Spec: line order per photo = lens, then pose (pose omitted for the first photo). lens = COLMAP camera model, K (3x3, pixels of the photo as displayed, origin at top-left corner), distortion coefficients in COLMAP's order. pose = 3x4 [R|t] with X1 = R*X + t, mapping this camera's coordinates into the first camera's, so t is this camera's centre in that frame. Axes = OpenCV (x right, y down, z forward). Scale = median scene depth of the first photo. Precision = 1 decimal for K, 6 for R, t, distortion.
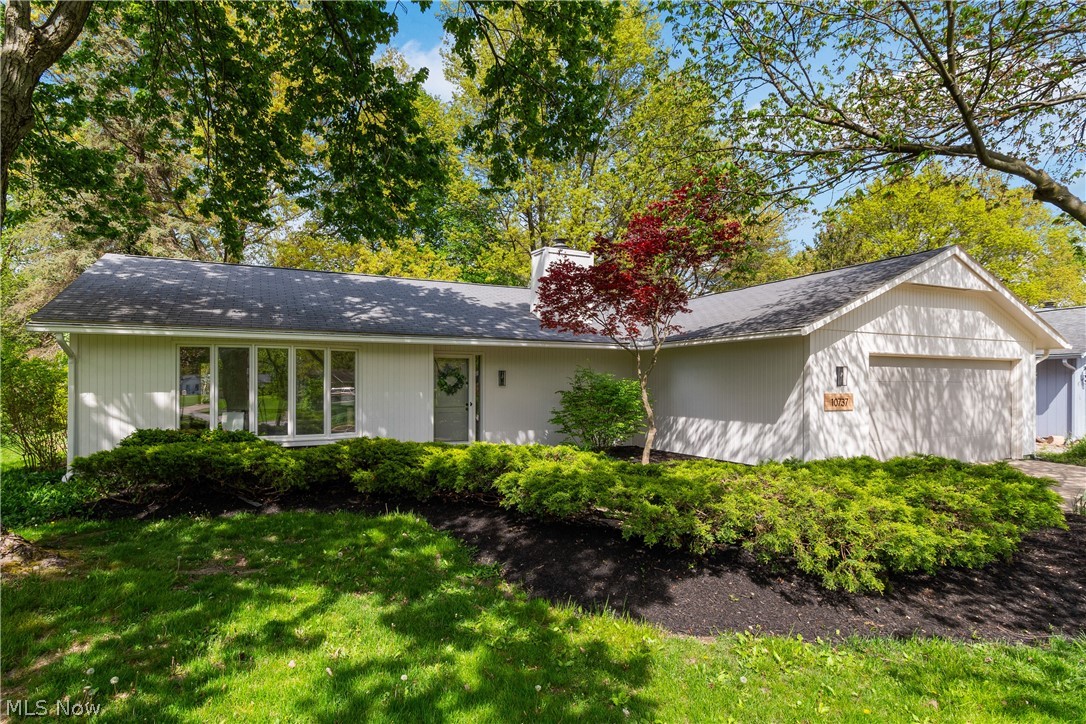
lens RADIAL K [[485.2, 0, 550.4], [0, 485.2, 358.4], [0, 0, 1]] dist [0.001706, -0.000356]
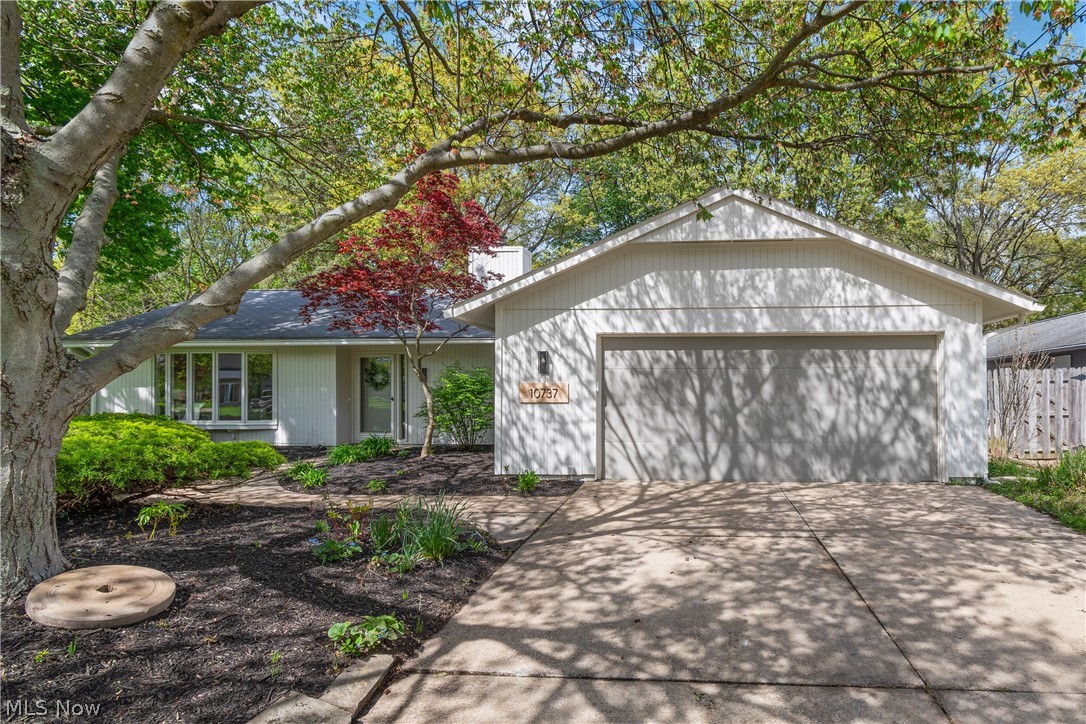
lens RADIAL K [[485.2, 0, 550.4], [0, 485.2, 358.4], [0, 0, 1]] dist [0.001706, -0.000356]
pose [[0.907709, -0.029036, -0.418594, 0.896481], [0.027015, 0.999577, -0.010754, 0.035084], [0.418729, -0.001547, 0.908110, 0.215741]]
